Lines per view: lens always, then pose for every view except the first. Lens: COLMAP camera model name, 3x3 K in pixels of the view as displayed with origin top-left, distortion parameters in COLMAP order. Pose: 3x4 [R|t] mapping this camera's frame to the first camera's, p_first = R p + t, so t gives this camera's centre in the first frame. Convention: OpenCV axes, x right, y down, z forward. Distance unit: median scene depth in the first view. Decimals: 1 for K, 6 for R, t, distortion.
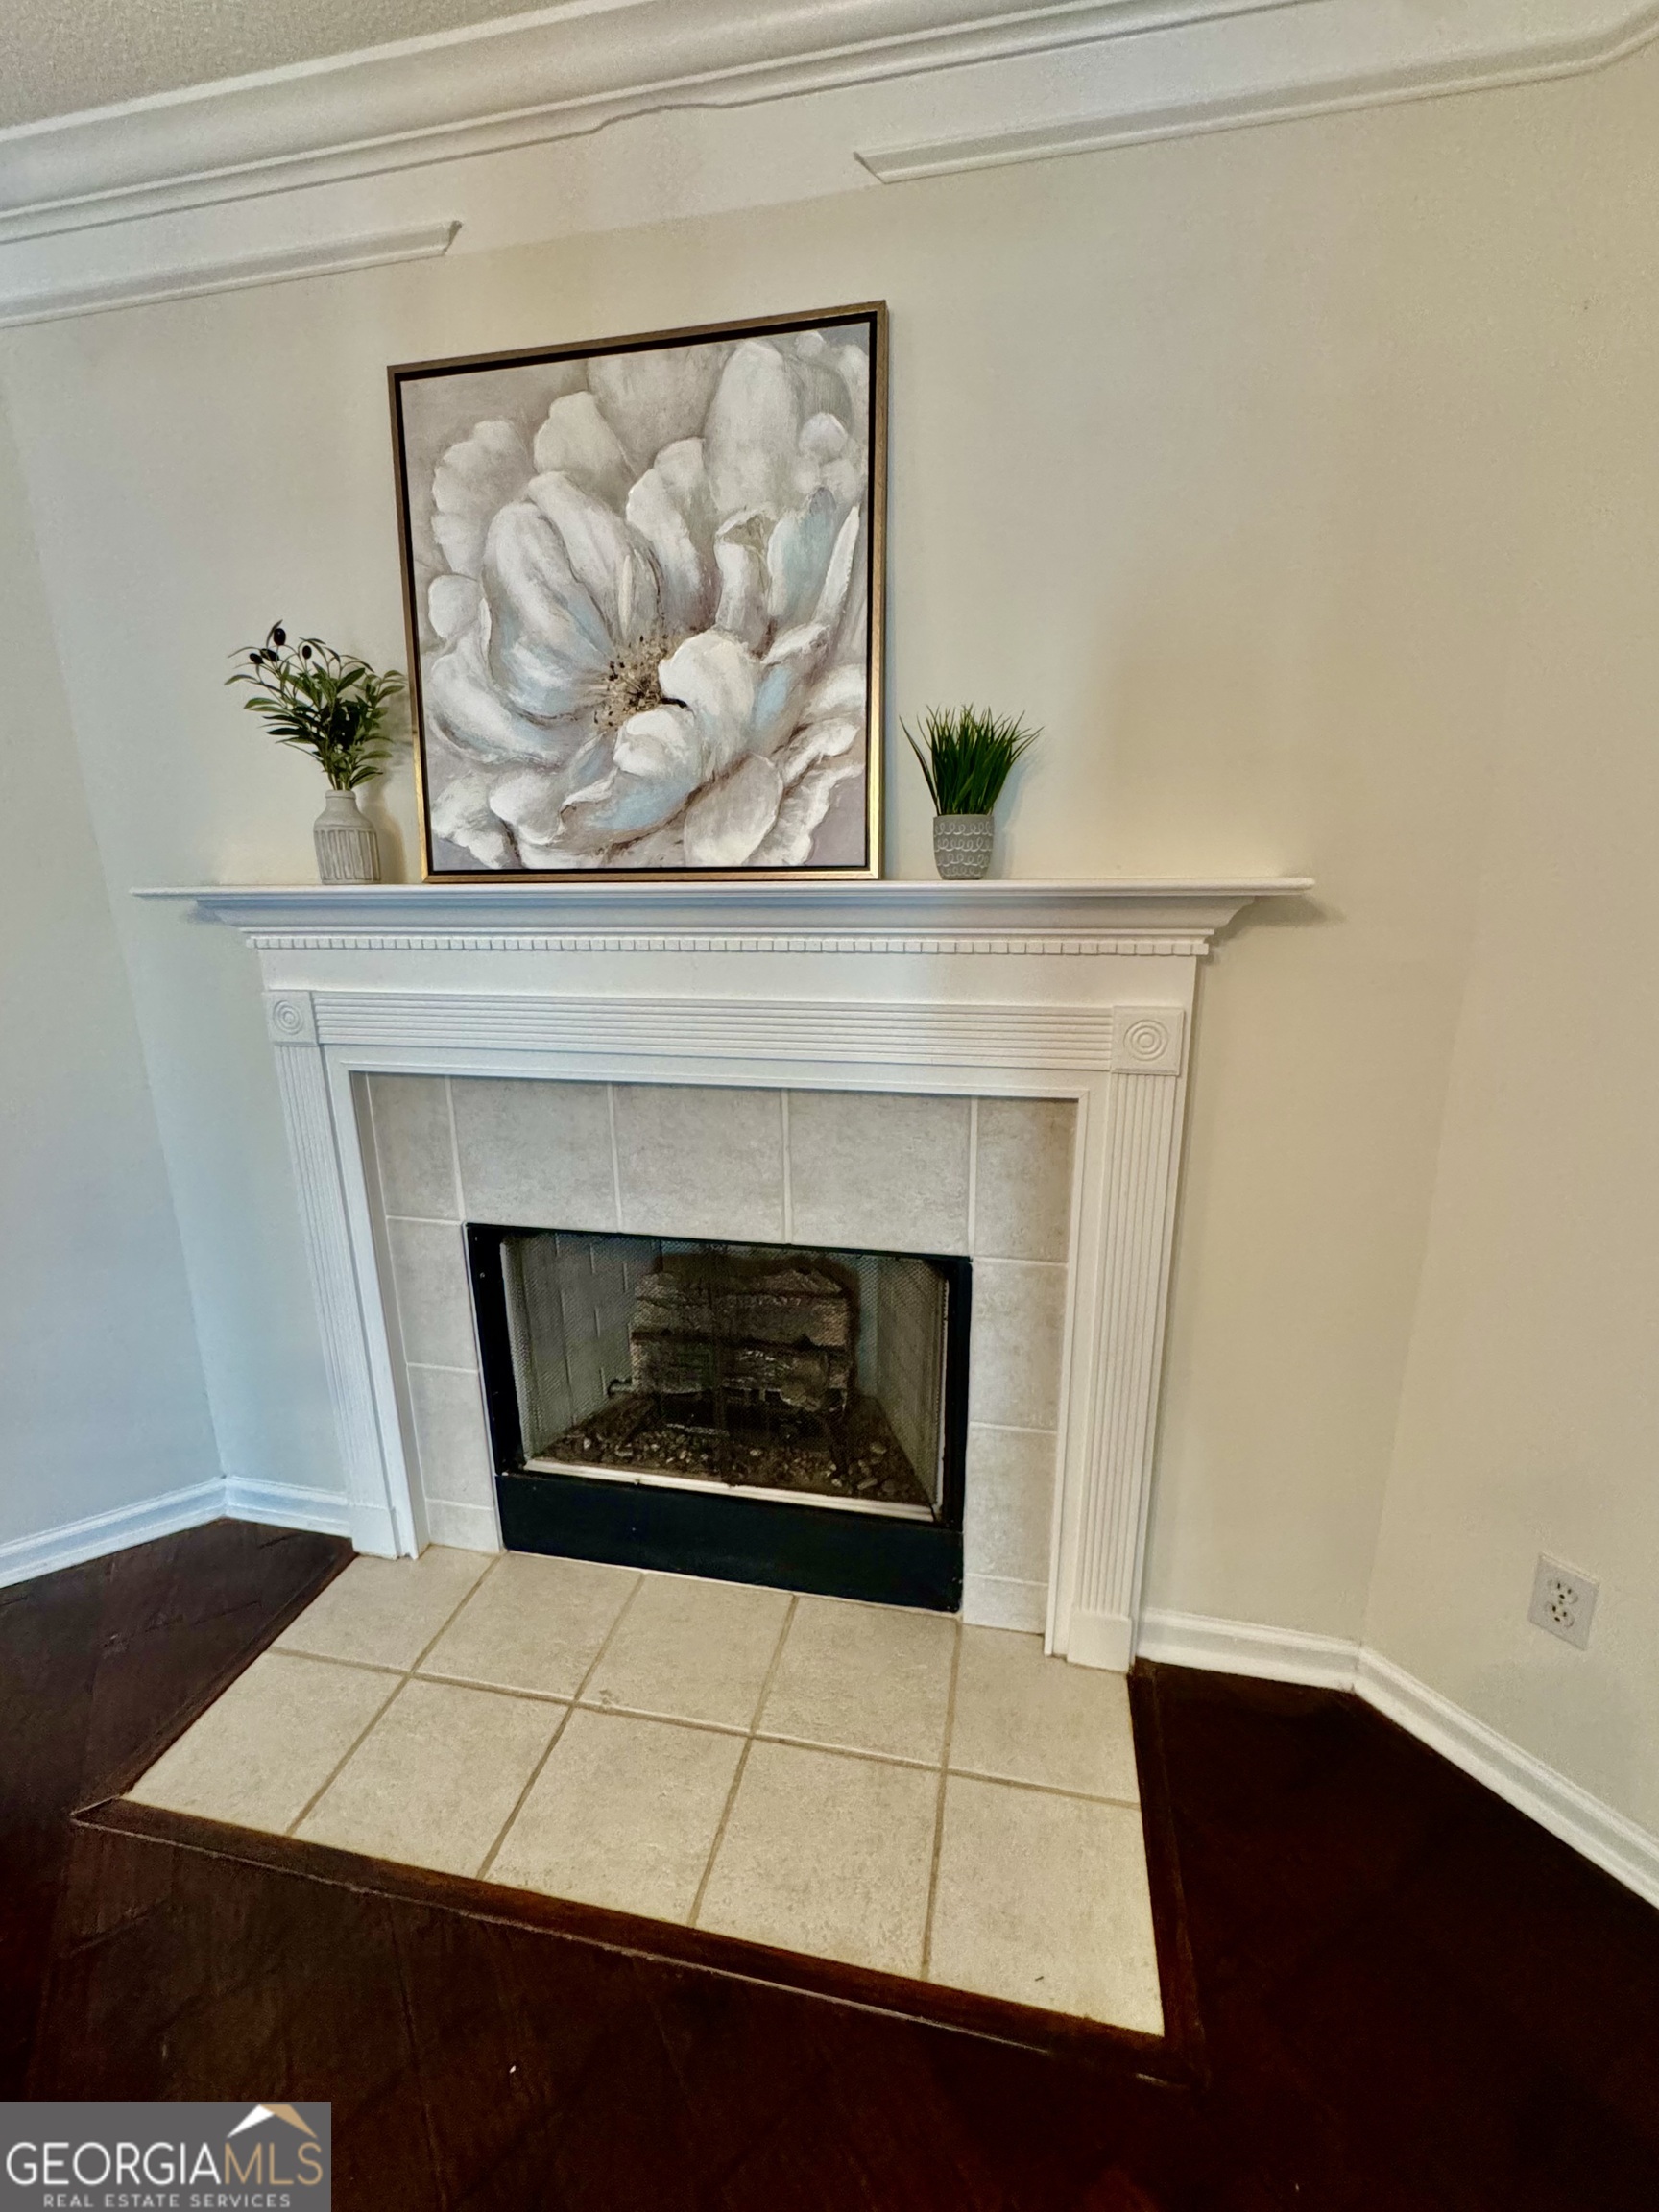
lens RADIAL K [[972.1, 0, 829.5], [0, 972.1, 1106.0], [0, 0, 1]] dist [-0.003916, -0.000092]
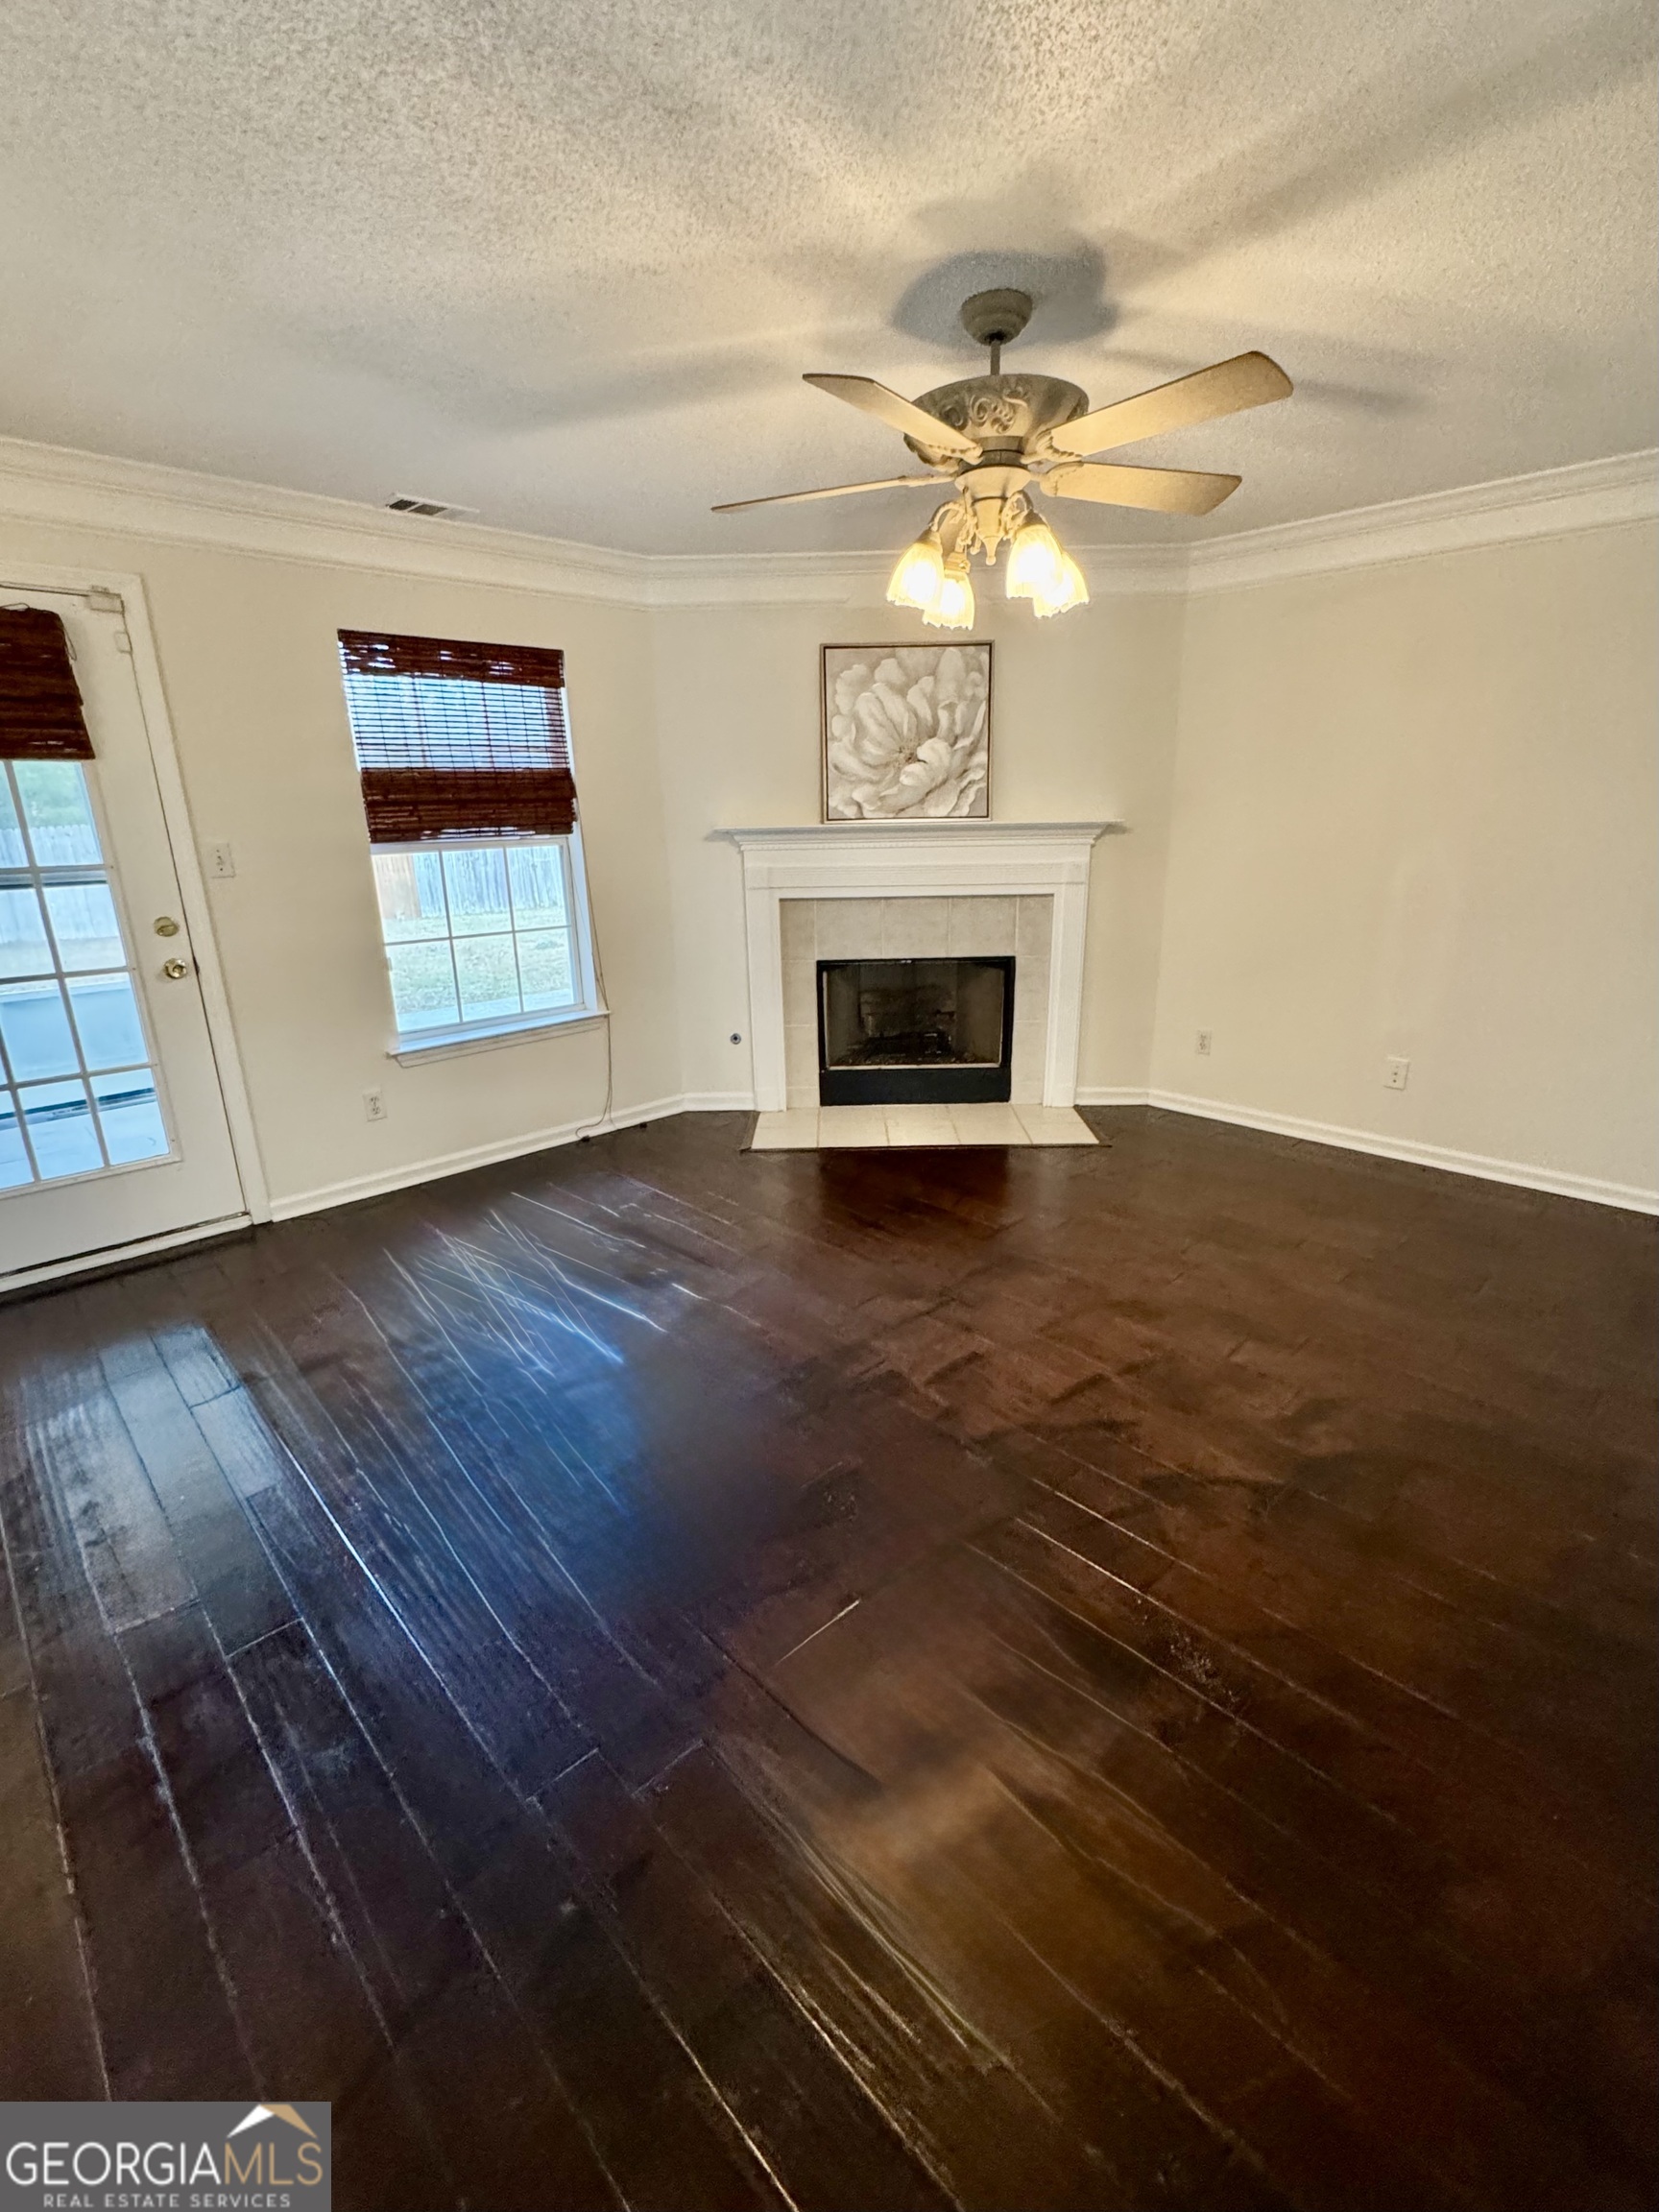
lens RADIAL K [[985.5, 0, 829.5], [0, 985.5, 1106.0], [0, 0, 1]] dist [0.000216, -0.000030]
pose [[0.978288, -0.061420, 0.197942, -1.081388], [0.056766, 0.997963, 0.029106, 0.525475], [-0.199327, -0.017237, 0.979781, -1.886883]]
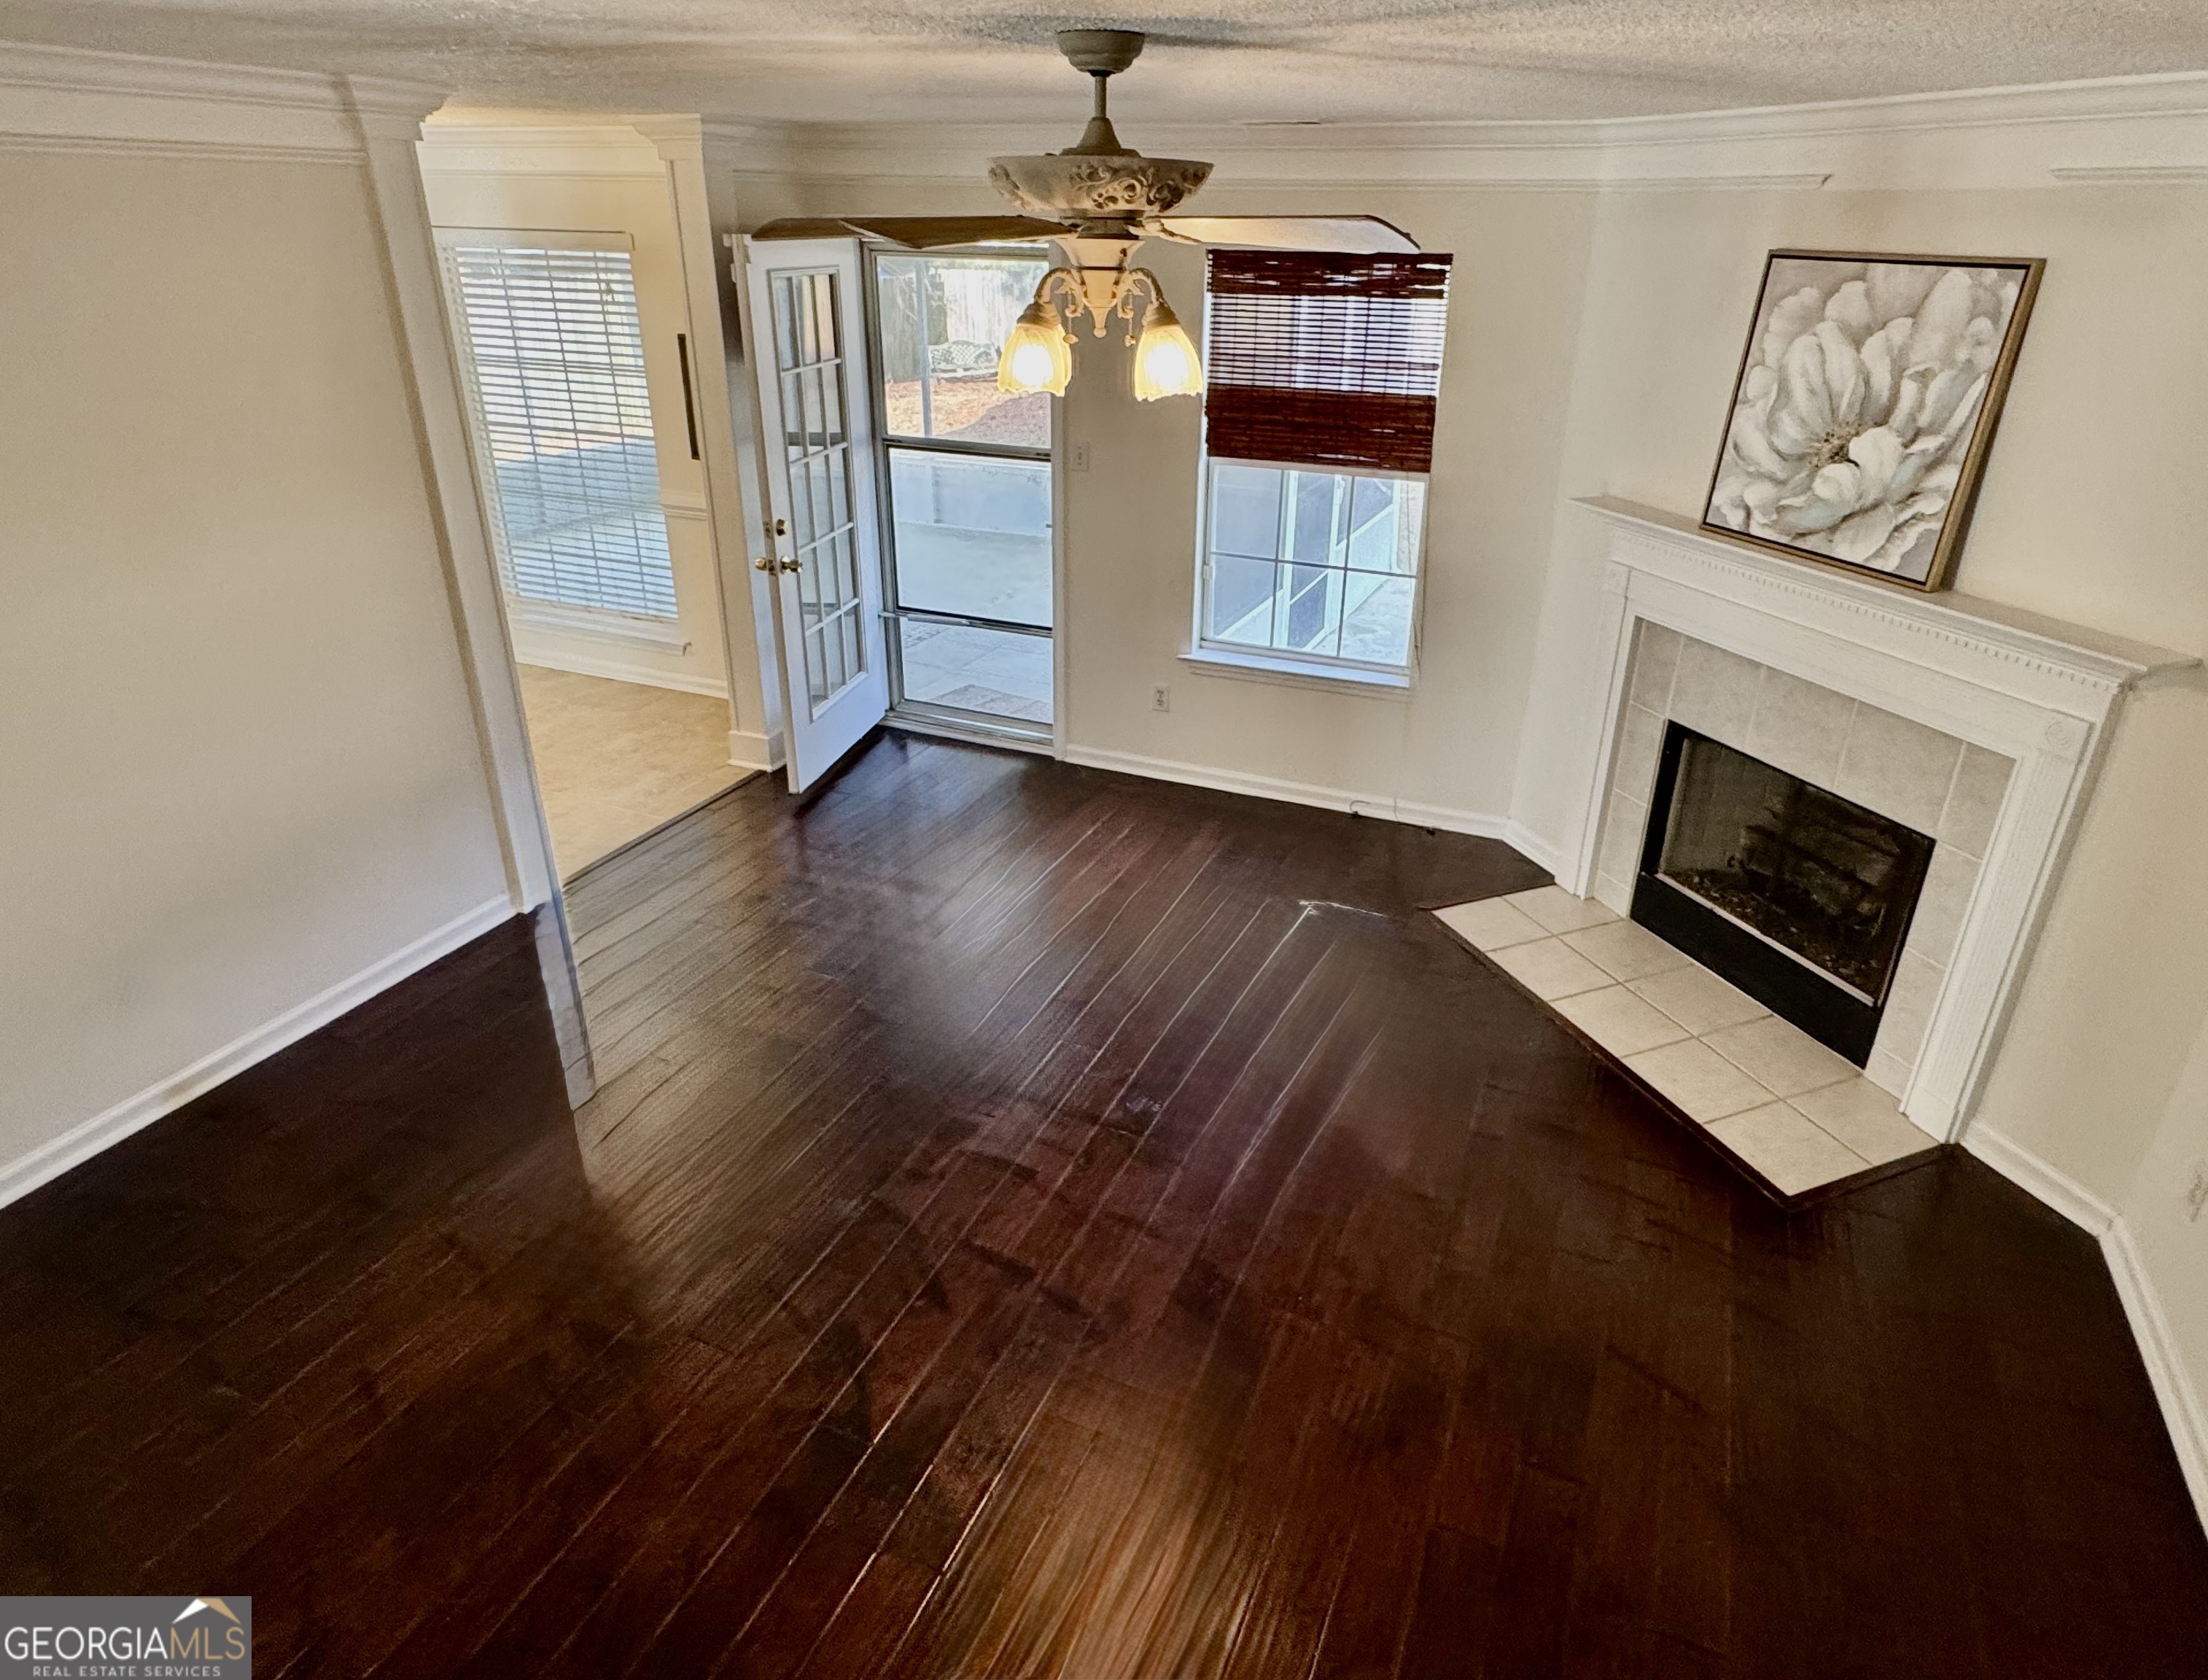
lens RADIAL K [[1307.1, 0, 1128.1], [0, 1307.1, 796.4], [0, 0, 1]] dist [0.004142, 0.001017]
pose [[0.563745, 0.358716, -0.743985, 1.037241], [-0.232125, 0.933270, 0.274091, -0.198291], [0.792660, 0.018180, 0.609393, -1.398206]]
